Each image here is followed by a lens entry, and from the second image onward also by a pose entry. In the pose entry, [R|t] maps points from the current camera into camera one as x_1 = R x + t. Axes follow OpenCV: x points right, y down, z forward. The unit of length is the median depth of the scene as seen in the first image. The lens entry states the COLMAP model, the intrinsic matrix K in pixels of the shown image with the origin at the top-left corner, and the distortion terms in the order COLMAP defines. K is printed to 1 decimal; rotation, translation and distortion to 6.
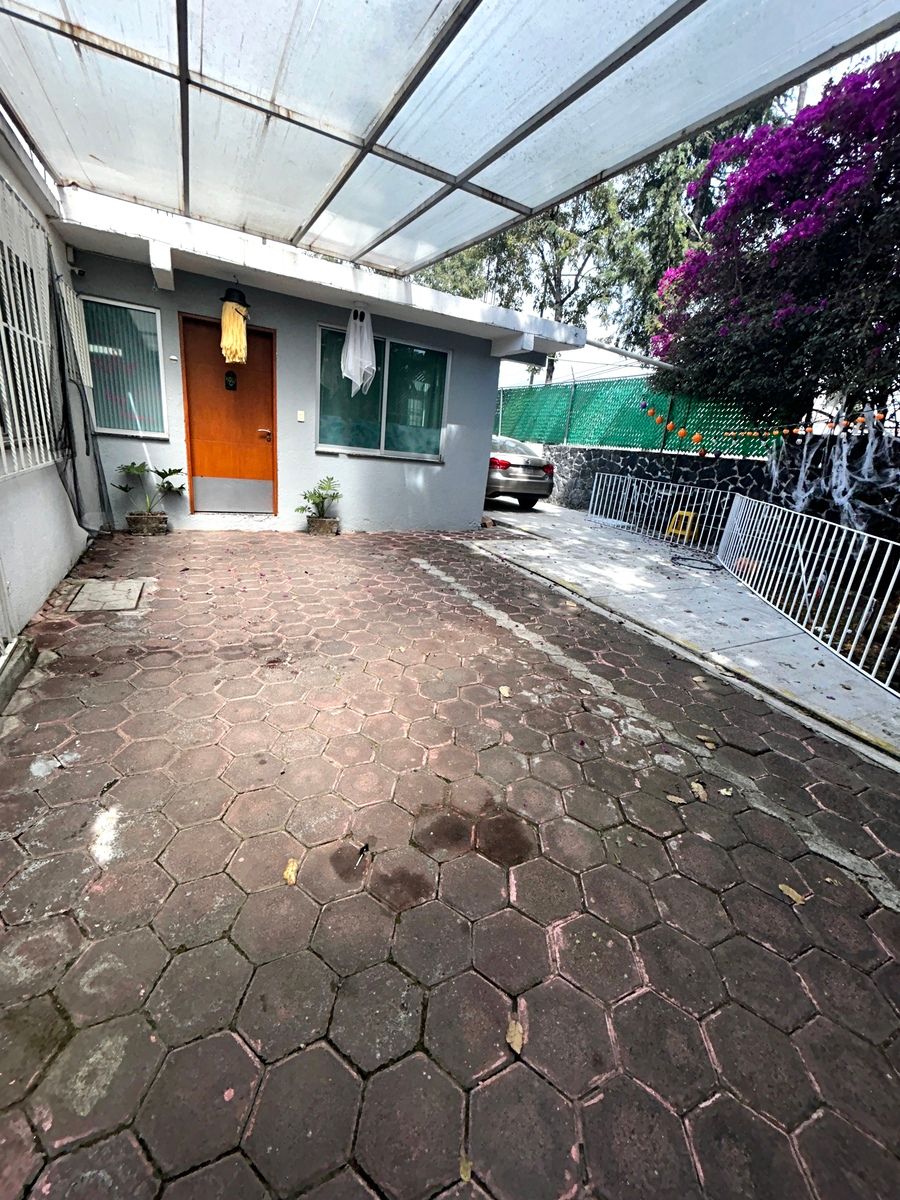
lens RADIAL K [[484.0, 0, 455.5], [0, 484.0, 596.8], [0, 0, 1]] dist [0.000751, 0.000179]
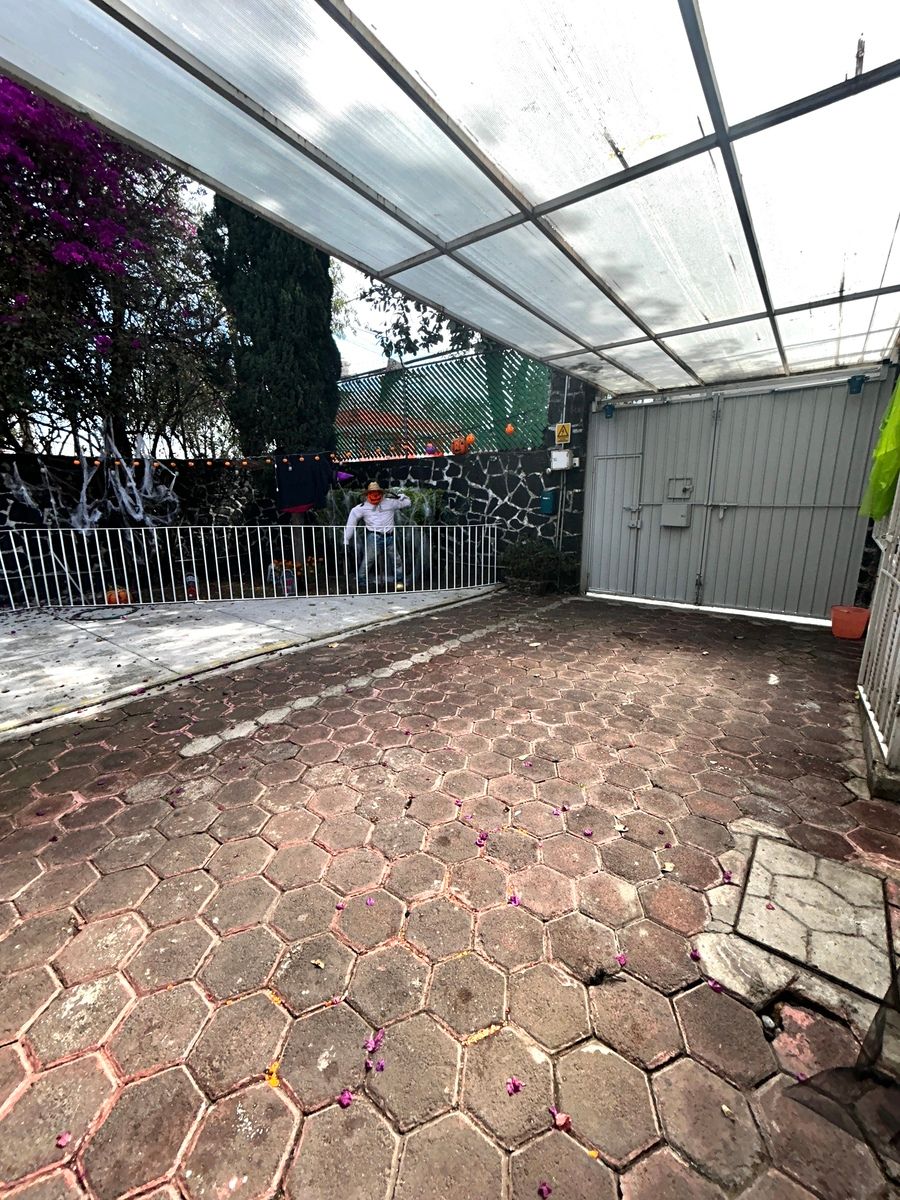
lens RADIAL K [[484.0, 0, 450.5], [0, 484.0, 597.3], [0, 0, 1]] dist [0.000751, 0.000179]
pose [[-0.435833, -0.287175, 0.852983, -0.818316], [0.244153, 0.874469, 0.419159, -0.509724], [-0.866279, 0.390942, -0.311007, 1.243234]]
